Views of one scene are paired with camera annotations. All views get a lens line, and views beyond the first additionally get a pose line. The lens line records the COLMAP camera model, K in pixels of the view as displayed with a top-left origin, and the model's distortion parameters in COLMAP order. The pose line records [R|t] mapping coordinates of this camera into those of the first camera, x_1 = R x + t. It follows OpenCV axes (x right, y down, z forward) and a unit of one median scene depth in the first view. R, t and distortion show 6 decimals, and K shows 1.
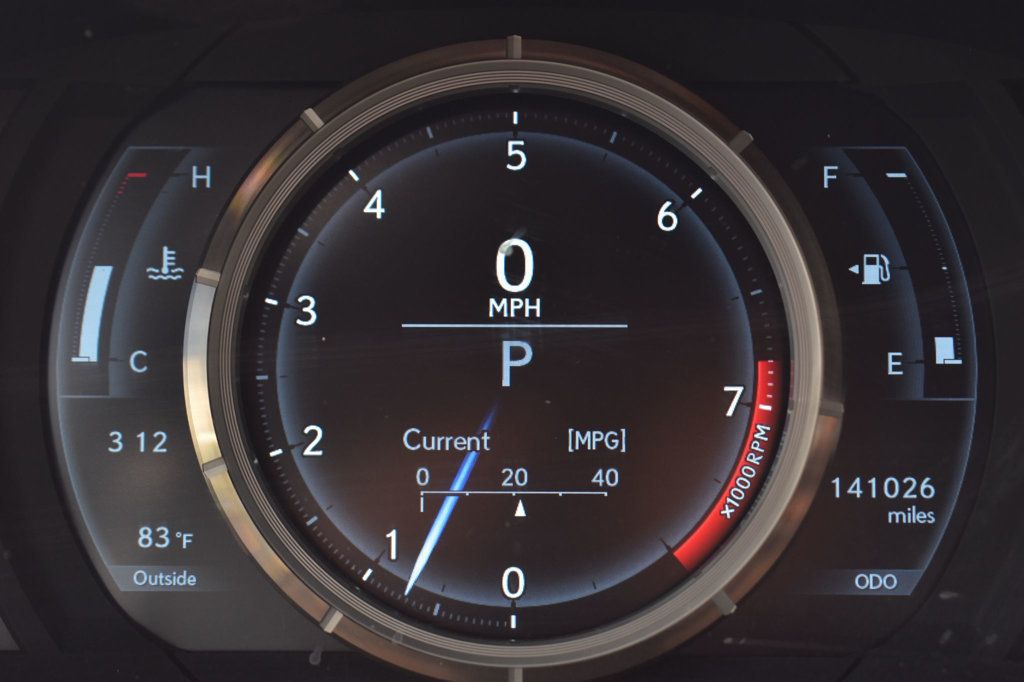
lens RADIAL K [[2274.1, 0, 527.5], [0, 2274.1, 353.3], [0, 0, 1]] dist [0.034406, 0.000000]
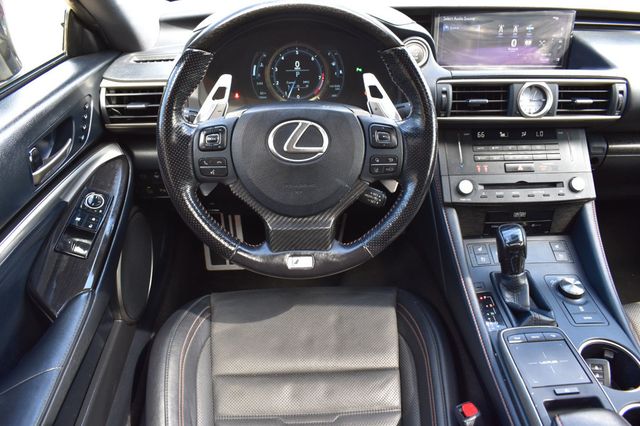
lens RADIAL K [[500.4, 0, 320.9], [0, 500.4, 213.1], [0, 0, 1]] dist [-0.098610, 0.014752]
pose [[0.997149, -0.040420, 0.063711, -0.066598], [0.016374, 0.940201, 0.340226, -0.160965], [-0.073653, -0.338213, 0.938183, -1.234544]]
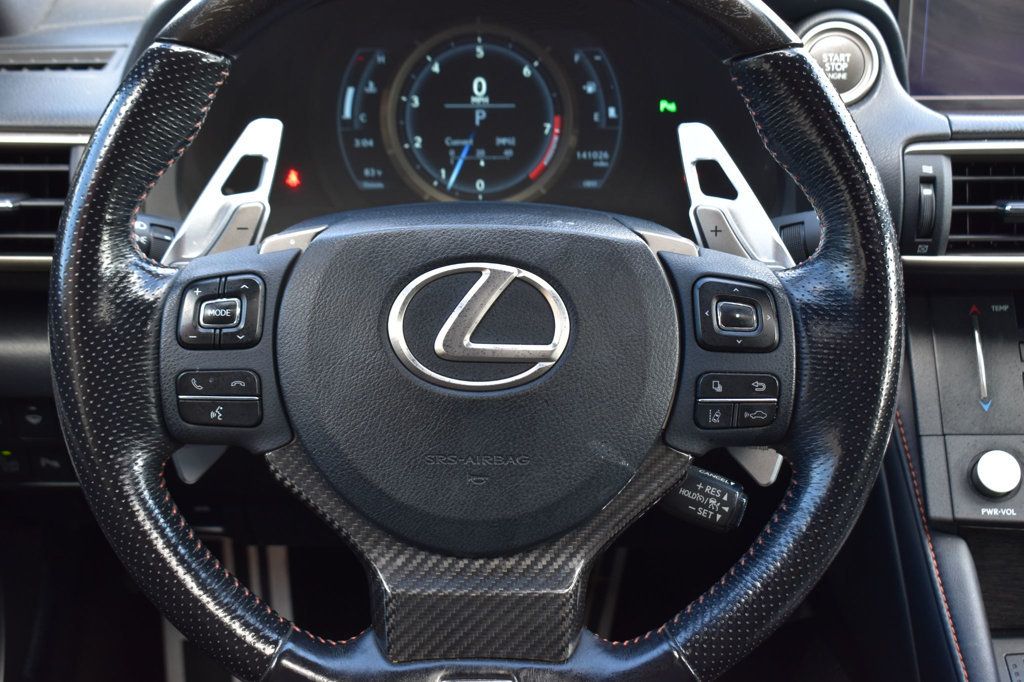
lens RADIAL K [[1631.1, 0, 509.6], [0, 1631.1, 338.8], [0, 0, 1]] dist [-0.006819, 0.000000]
pose [[0.998882, -0.013808, 0.045221, -0.073053], [0.003495, 0.975355, 0.220614, -0.201085], [-0.047152, -0.220209, 0.974312, -1.338385]]
